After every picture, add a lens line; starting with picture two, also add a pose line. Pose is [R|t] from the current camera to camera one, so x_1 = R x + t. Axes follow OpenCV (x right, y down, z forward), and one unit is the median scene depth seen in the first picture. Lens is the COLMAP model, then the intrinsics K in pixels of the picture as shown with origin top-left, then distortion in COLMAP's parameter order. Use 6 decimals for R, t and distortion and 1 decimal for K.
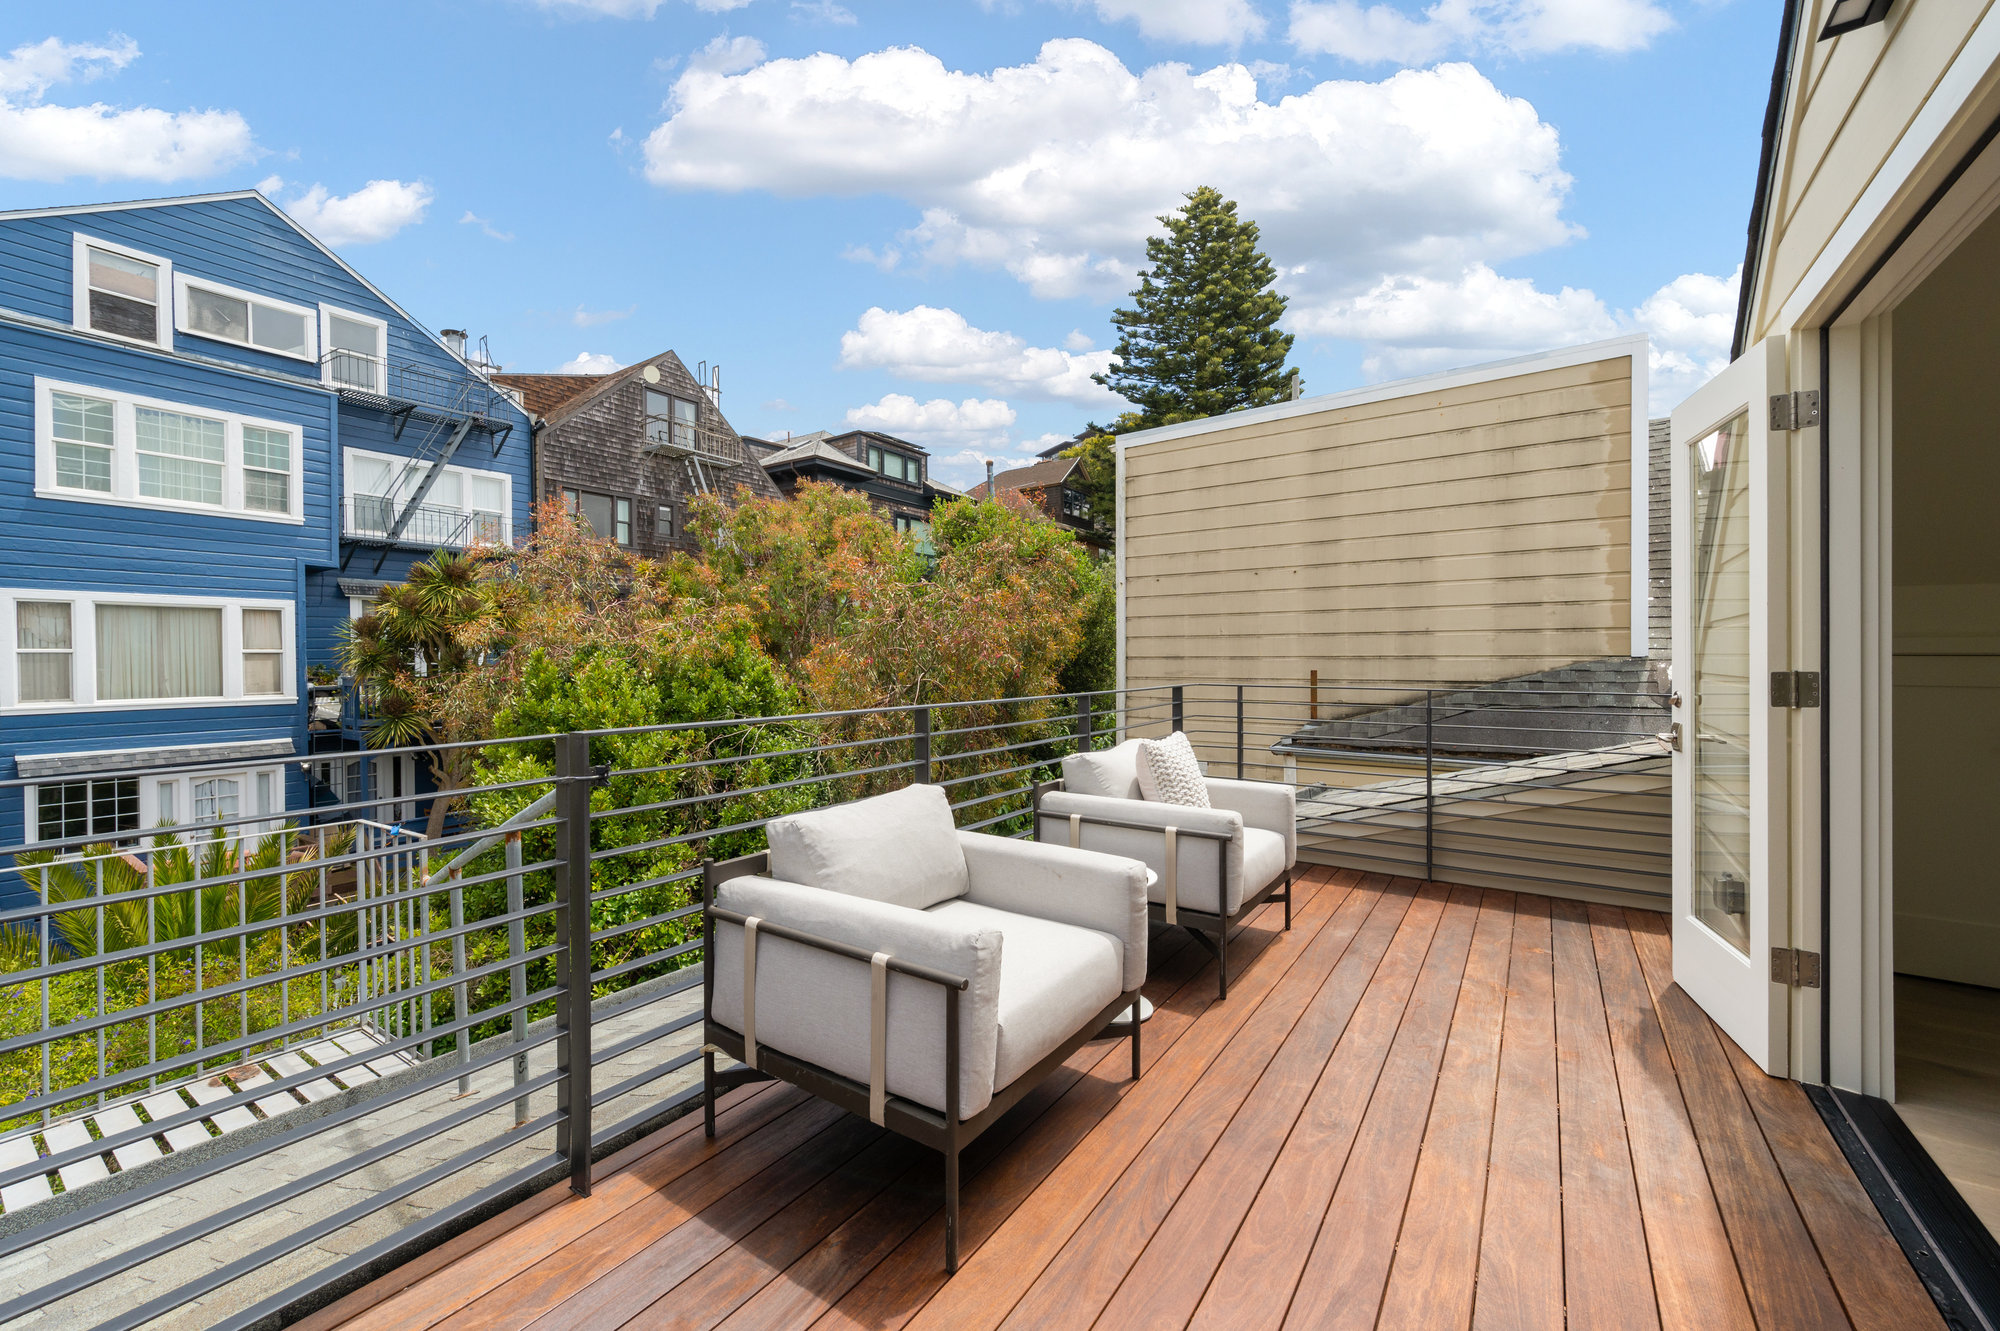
lens RADIAL K [[822.4, 0, 997.8], [0, 822.4, 663.2], [0, 0, 1]] dist [-0.000237, 0.000565]
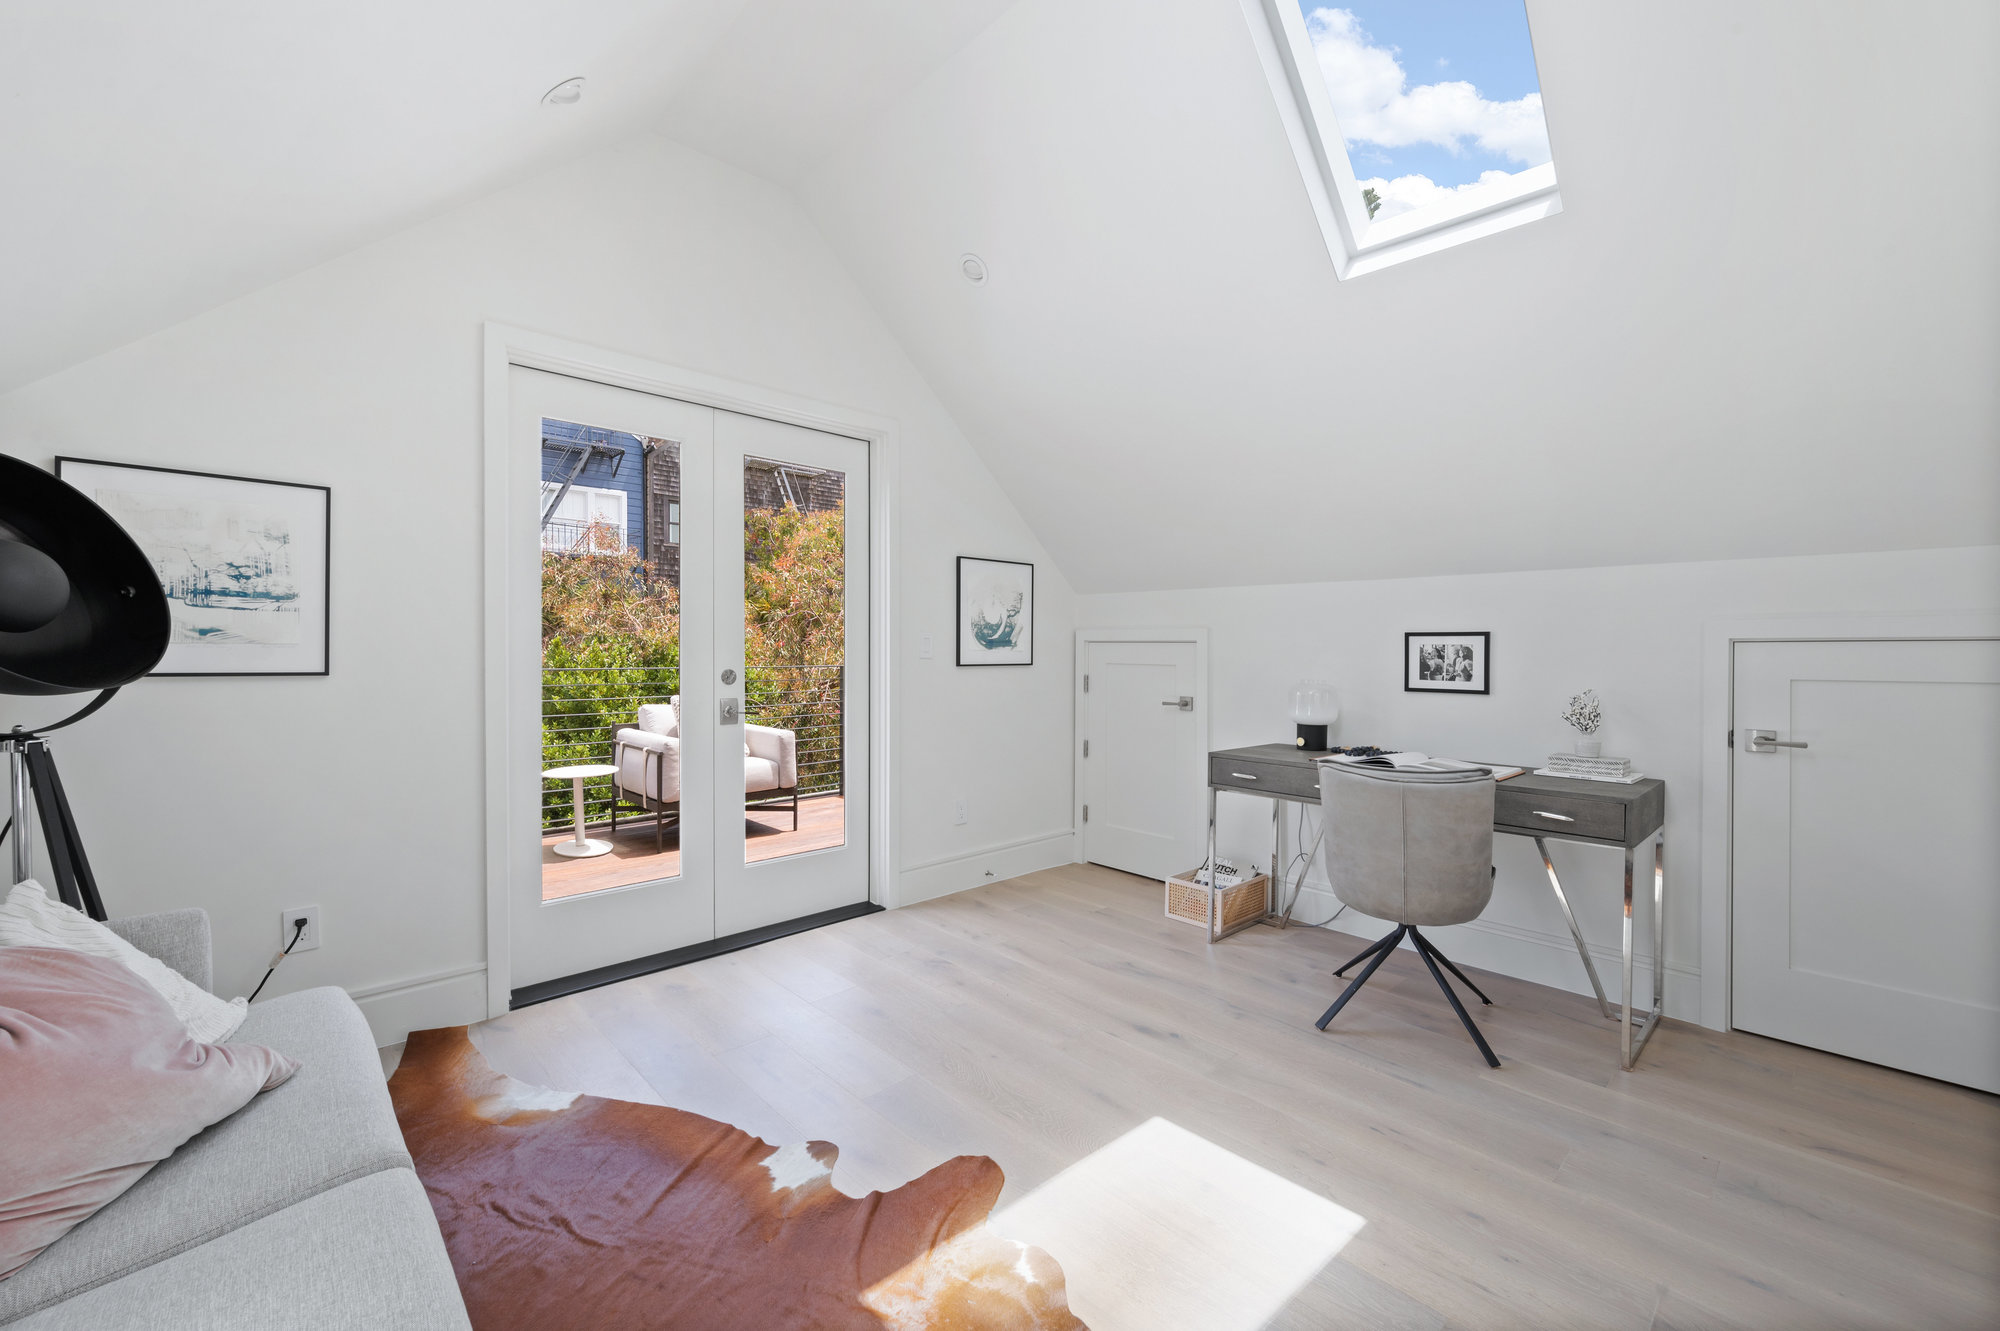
lens RADIAL K [[822.4, 0, 999.4], [0, 822.4, 660.2], [0, 0, 1]] dist [-0.000237, 0.000565]
pose [[0.980078, 0.007654, -0.198464, 0.180186], [-0.006192, 0.999949, 0.007988, 0.001998], [0.198515, -0.006600, 0.980076, -0.061730]]
